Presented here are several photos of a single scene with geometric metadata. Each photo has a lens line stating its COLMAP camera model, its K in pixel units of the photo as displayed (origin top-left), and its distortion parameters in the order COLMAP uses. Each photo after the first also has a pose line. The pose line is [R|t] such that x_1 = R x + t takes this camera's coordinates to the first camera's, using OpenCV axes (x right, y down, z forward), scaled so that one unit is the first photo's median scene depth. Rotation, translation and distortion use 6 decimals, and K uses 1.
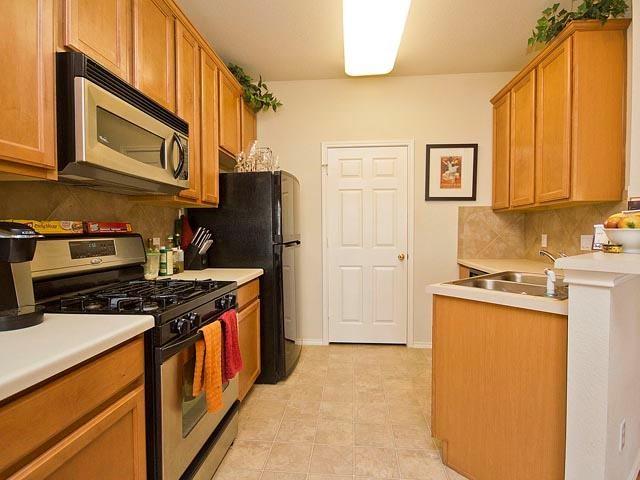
lens RADIAL K [[336.5, 0, 334.3], [0, 336.5, 237.3], [0, 0, 1]] dist [-0.005319, 0.001067]
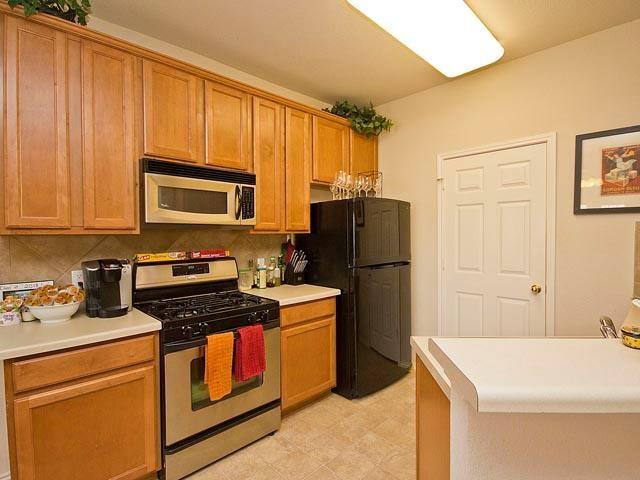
lens RADIAL K [[336.5, 0, 324.1], [0, 336.5, 236.3], [0, 0, 1]] dist [-0.005319, 0.001067]
pose [[0.744519, 0.004573, -0.667586, 0.477182], [-0.010222, 0.999937, -0.004551, -0.072992], [0.667523, 0.010212, 0.744519, 0.157068]]
